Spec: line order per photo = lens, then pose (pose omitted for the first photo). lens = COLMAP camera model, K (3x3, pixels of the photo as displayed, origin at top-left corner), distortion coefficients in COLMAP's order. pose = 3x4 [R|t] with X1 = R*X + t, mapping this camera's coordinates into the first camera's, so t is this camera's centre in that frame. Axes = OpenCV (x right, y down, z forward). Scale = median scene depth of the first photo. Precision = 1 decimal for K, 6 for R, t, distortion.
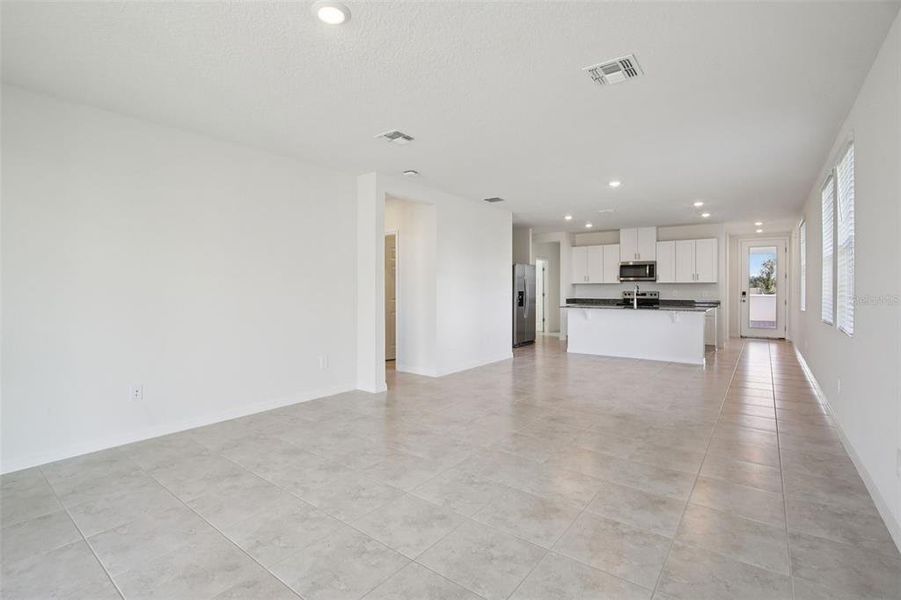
lens RADIAL K [[417.0, 0, 447.8], [0, 417.0, 291.3], [0, 0, 1]] dist [-0.022855, 0.005368]
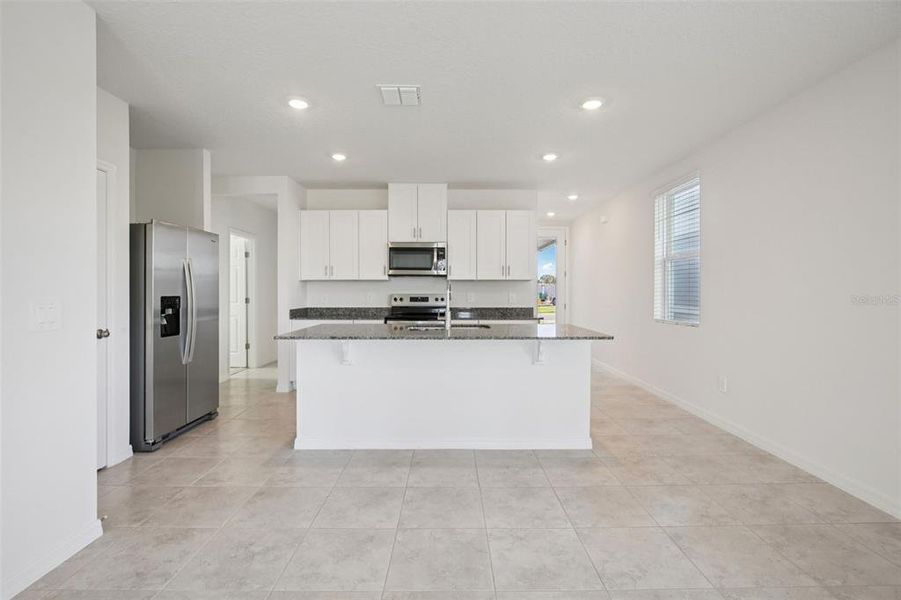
lens RADIAL K [[417.0, 0, 453.4], [0, 417.0, 298.2], [0, 0, 1]] dist [-0.022855, 0.005368]
pose [[0.787521, -0.011843, 0.616175, 0.136257], [0.003705, 0.999888, 0.014484, -0.002240], [-0.616277, -0.009123, 0.787476, 0.503588]]
